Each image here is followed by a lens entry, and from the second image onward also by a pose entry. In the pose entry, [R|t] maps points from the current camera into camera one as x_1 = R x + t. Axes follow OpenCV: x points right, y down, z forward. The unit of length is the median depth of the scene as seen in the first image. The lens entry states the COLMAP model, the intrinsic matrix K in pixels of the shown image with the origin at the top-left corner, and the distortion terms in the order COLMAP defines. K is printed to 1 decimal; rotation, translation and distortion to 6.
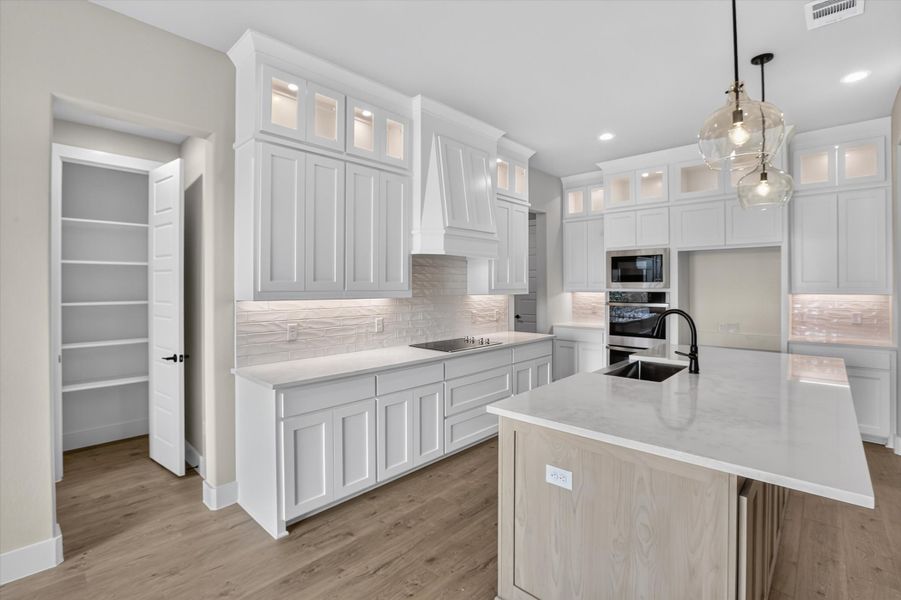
lens RADIAL K [[415.7, 0, 452.5], [0, 415.7, 287.0], [0, 0, 1]] dist [-0.046390, 0.011420]
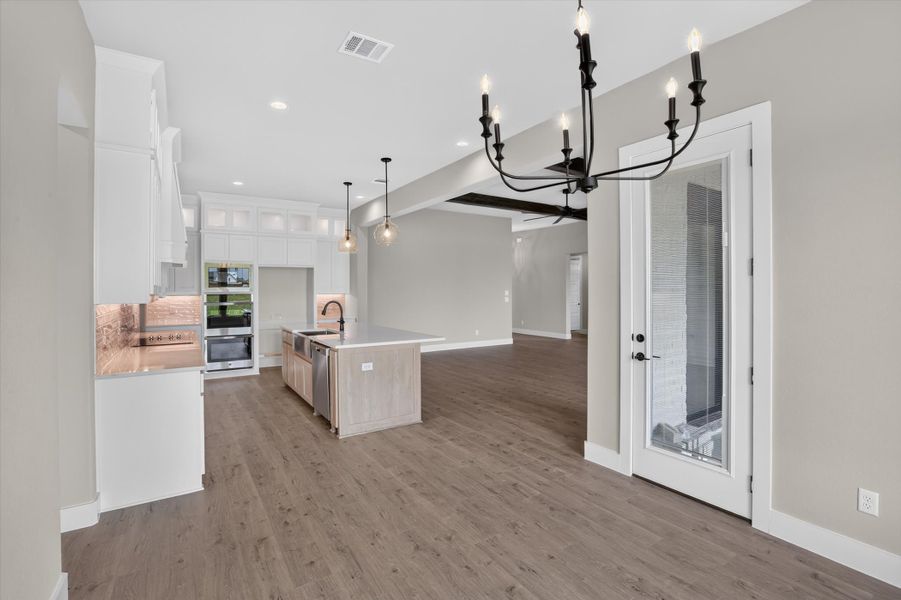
lens RADIAL K [[412.4, 0, 443.5], [0, 412.4, 295.1], [0, 0, 1]] dist [-0.029560, 0.001019]
pose [[0.243277, -0.013675, 0.969861, -1.002945], [0.004411, 0.999906, 0.012993, 0.001122], [-0.969947, 0.001117, 0.243314, -0.023531]]
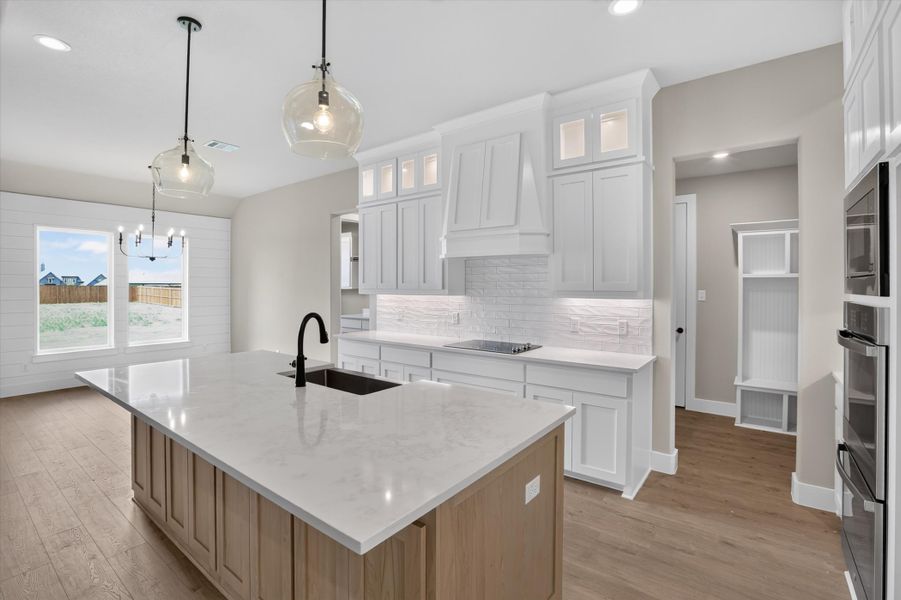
lens RADIAL K [[412.4, 0, 443.5], [0, 412.4, 295.1], [0, 0, 1]] dist [-0.029560, 0.001019]
pose [[0.099106, 0.028608, -0.994666, 1.086172], [0.000608, 0.999585, 0.028810, -0.011836], [0.995077, -0.003460, 0.099047, 0.889607]]
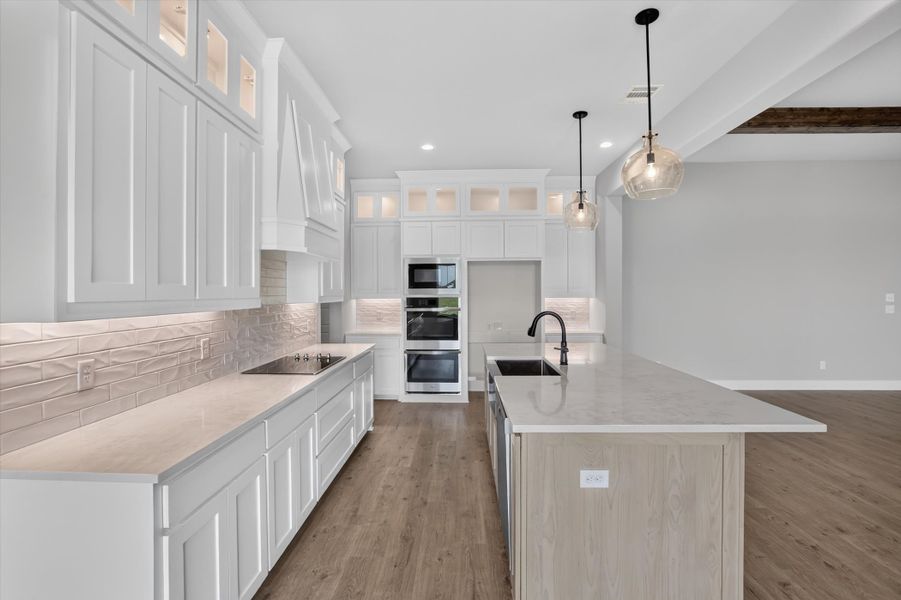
lens RADIAL K [[412.4, 0, 443.5], [0, 412.4, 295.1], [0, 0, 1]] dist [-0.029560, 0.001019]
pose [[0.757629, -0.007102, 0.652647, -0.335417], [0.005285, 0.999975, 0.004747, 0.001134], [-0.652664, -0.000147, 0.757647, 0.237470]]
